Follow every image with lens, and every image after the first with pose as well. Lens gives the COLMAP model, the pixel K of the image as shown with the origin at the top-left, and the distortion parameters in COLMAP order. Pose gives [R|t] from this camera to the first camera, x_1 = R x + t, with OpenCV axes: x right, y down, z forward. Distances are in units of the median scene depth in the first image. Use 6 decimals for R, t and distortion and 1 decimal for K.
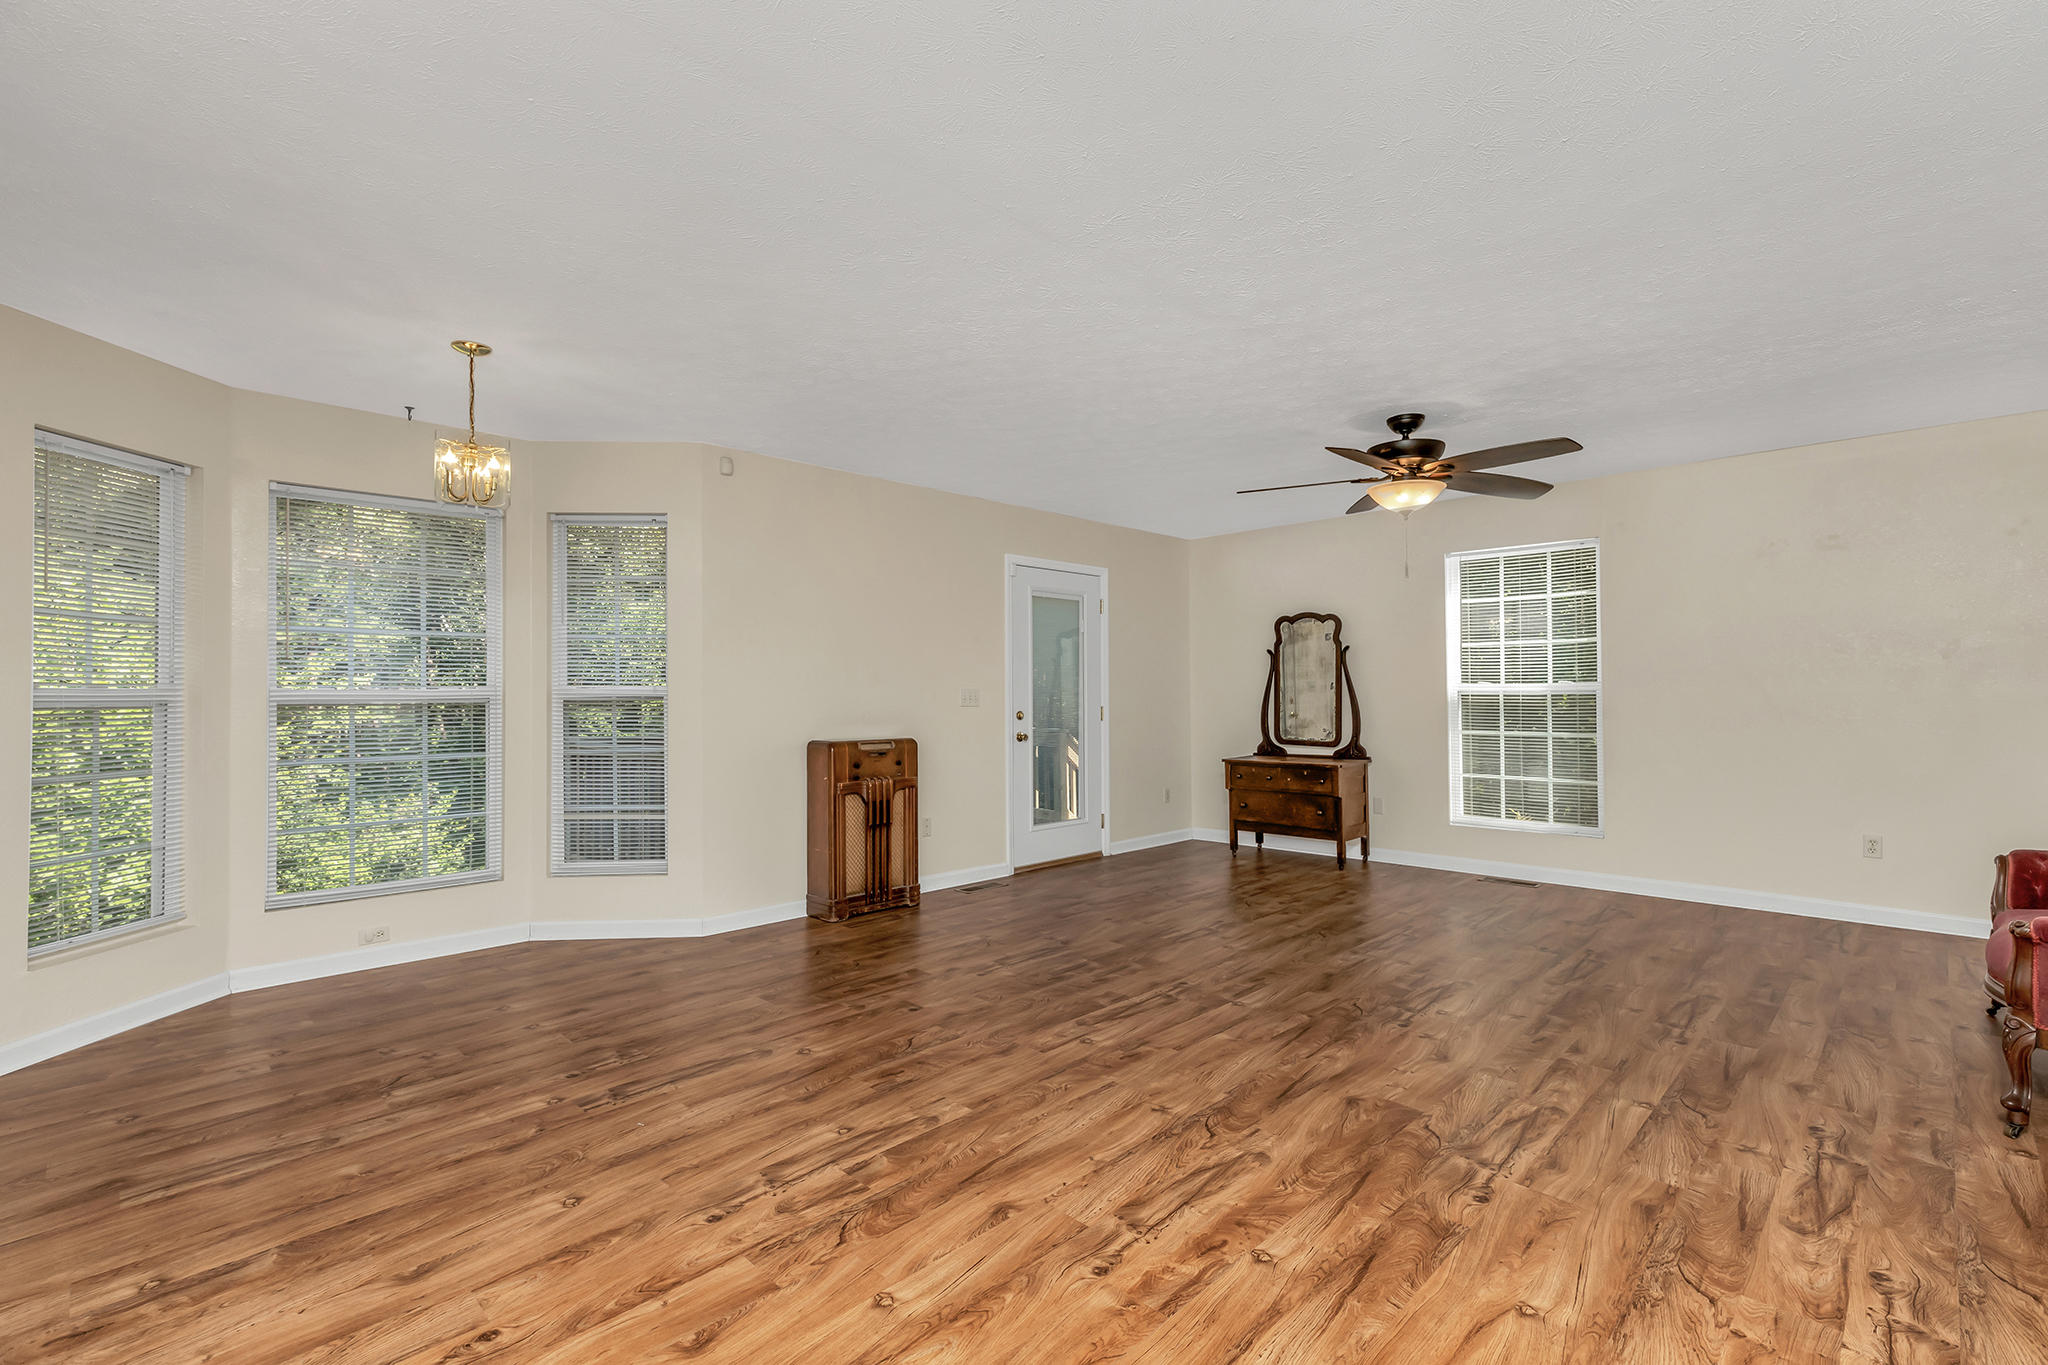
lens RADIAL K [[898.4, 0, 1030.0], [0, 898.4, 682.0], [0, 0, 1]] dist [0.007762, -0.000064]
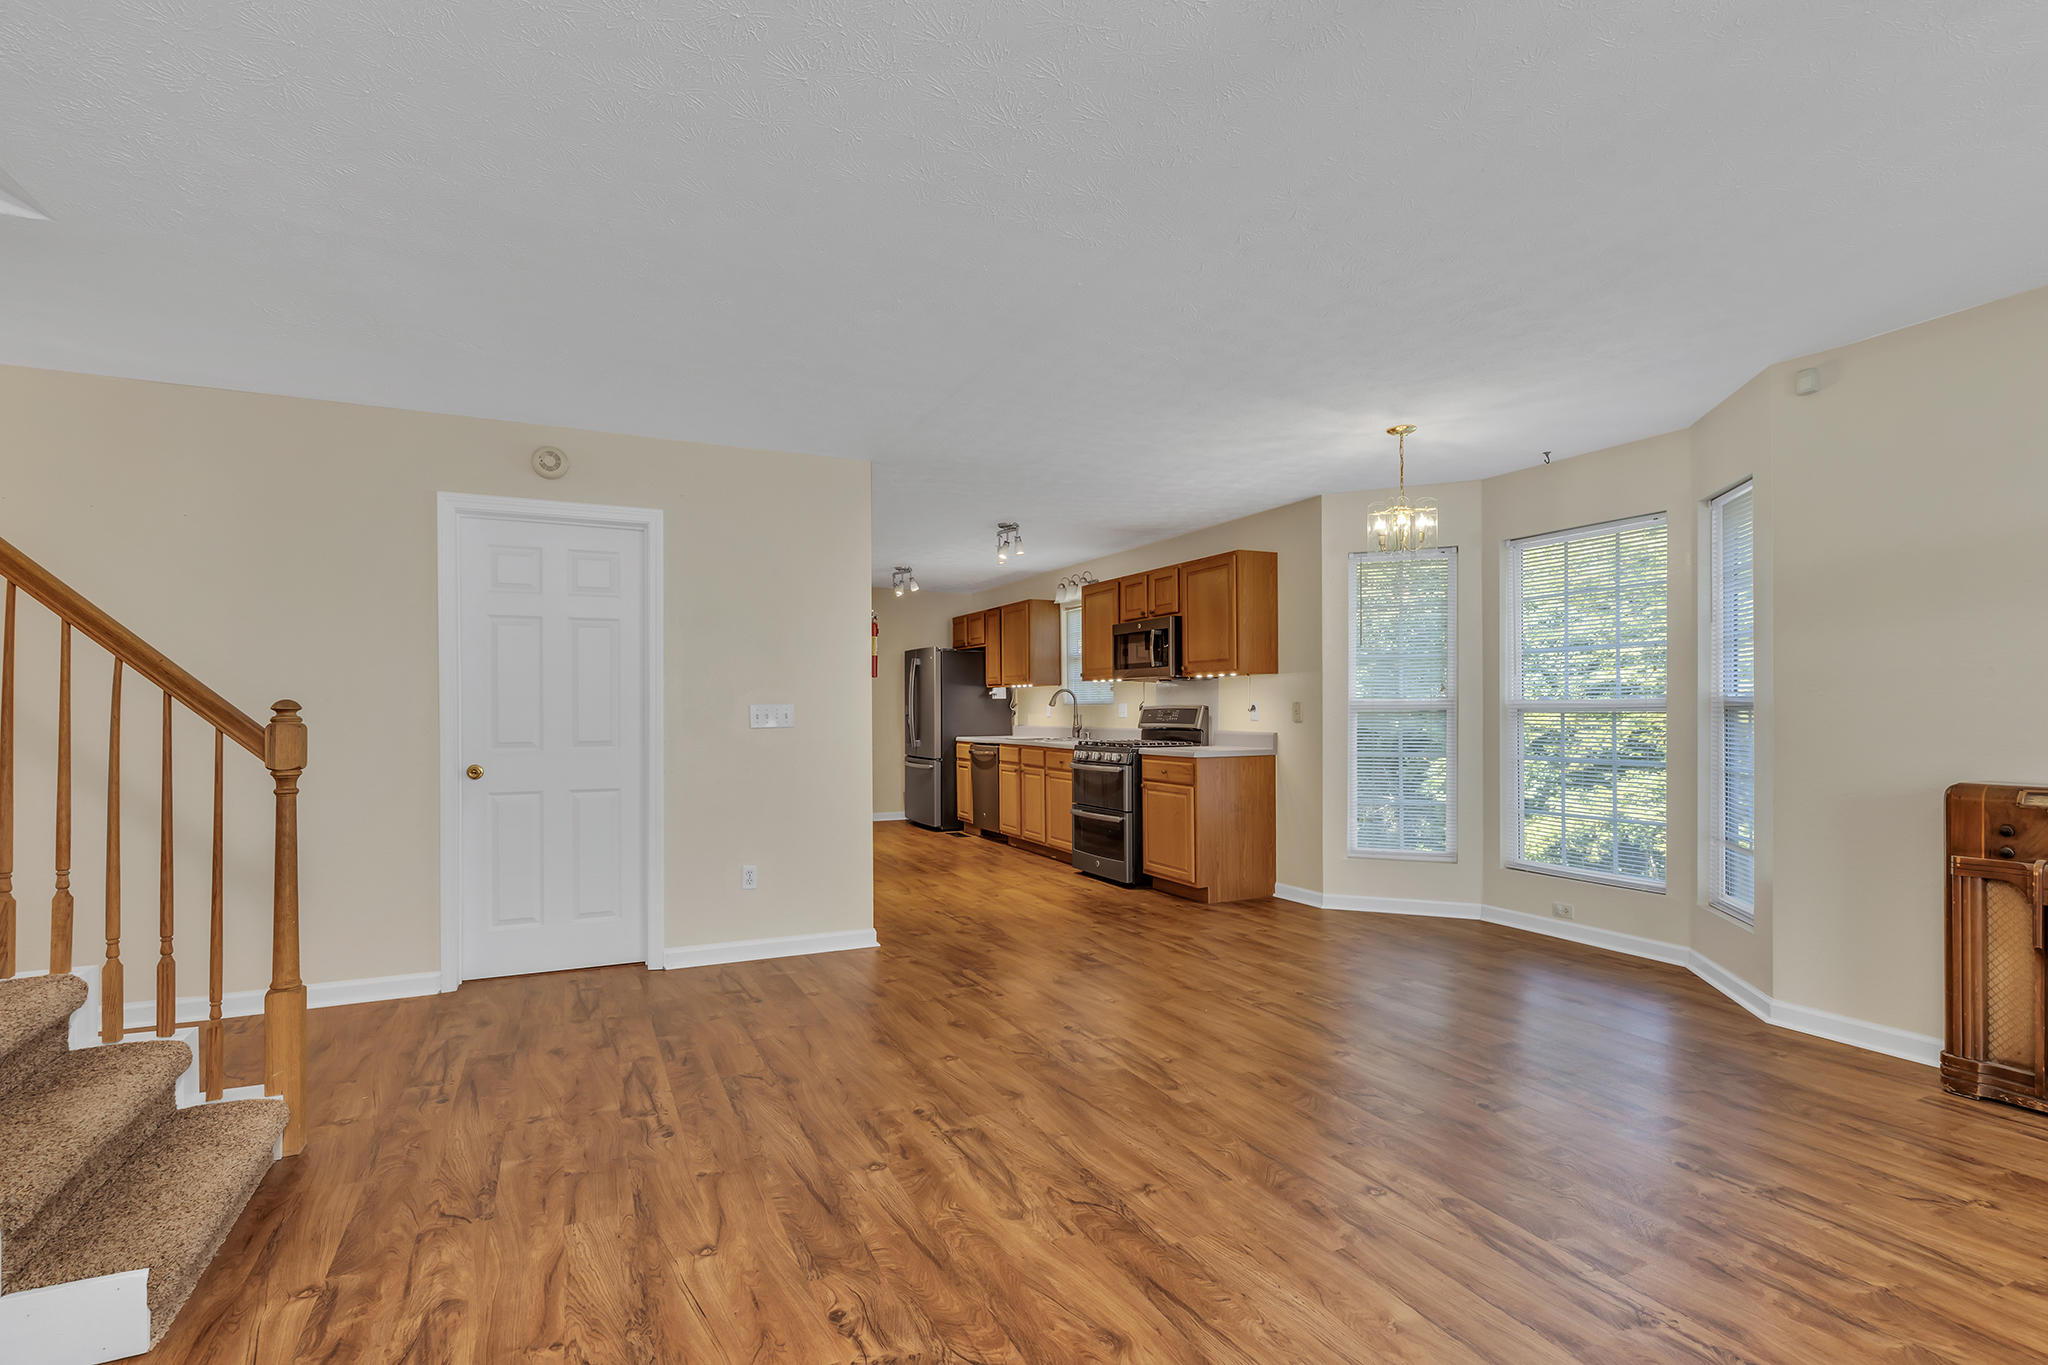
lens RADIAL K [[977.7, 0, 1052.3], [0, 977.7, 717.8], [0, 0, 1]] dist [-0.002499, 0.001059]
pose [[-0.313826, 0.012955, -0.949392, 0.992839], [0.019397, 0.999786, 0.007231, 0.014066], [0.949282, -0.016146, -0.314010, 1.142437]]
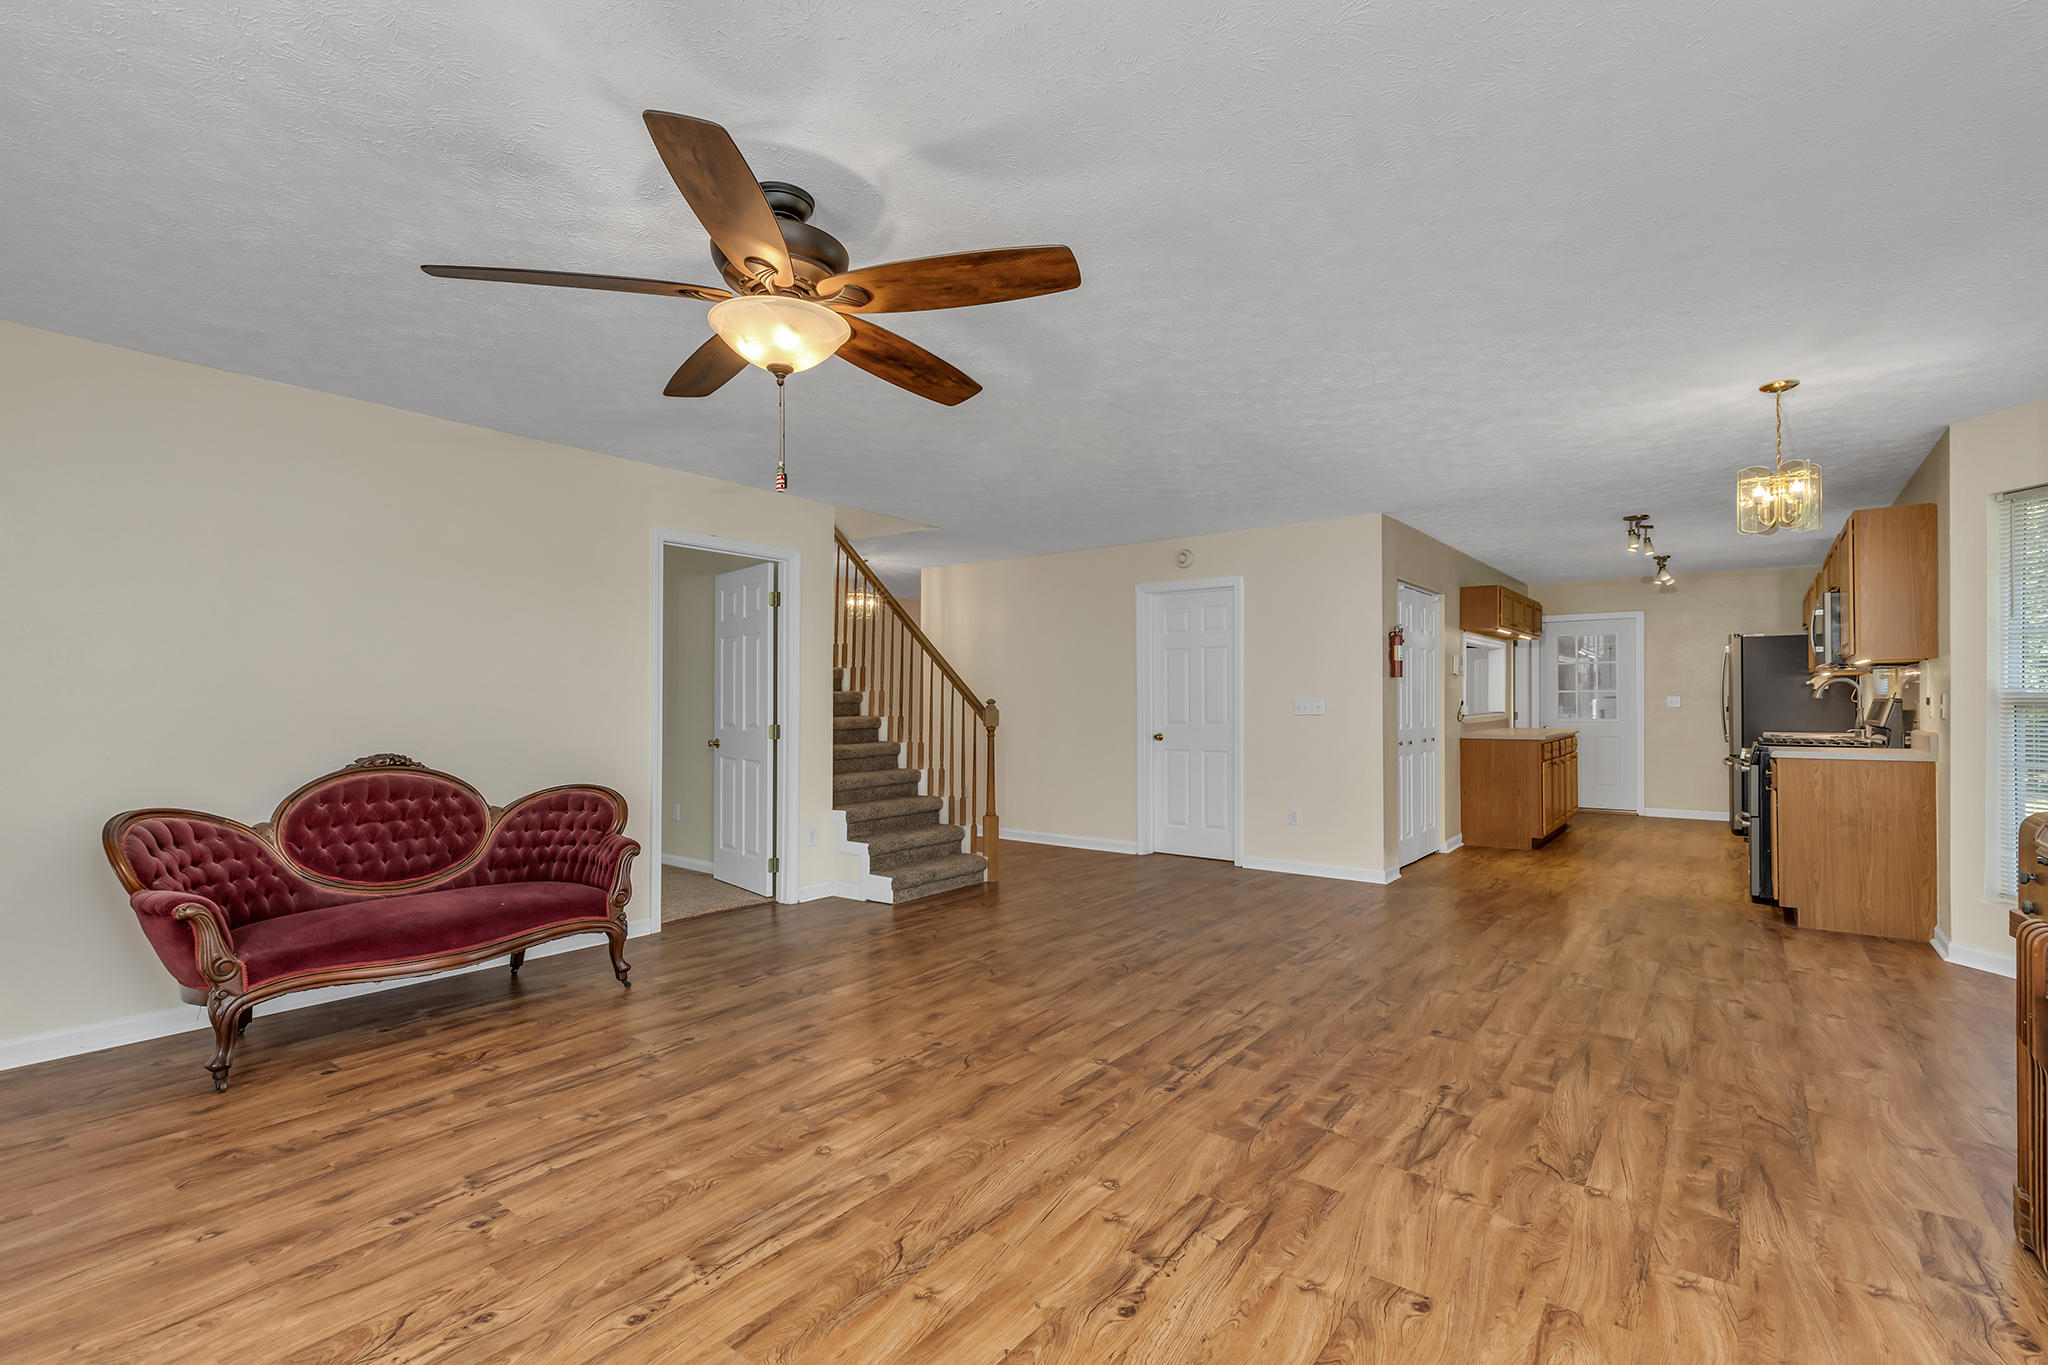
lens RADIAL K [[978.5, 0, 1016.3], [0, 978.5, 691.1], [0, 0, 1]] dist [0.002624, 0.000047]
pose [[-0.993802, 0.006170, -0.110994, 0.532195], [0.009092, 0.999625, -0.025838, 0.032140], [0.110793, -0.026687, -0.993485, 2.485189]]
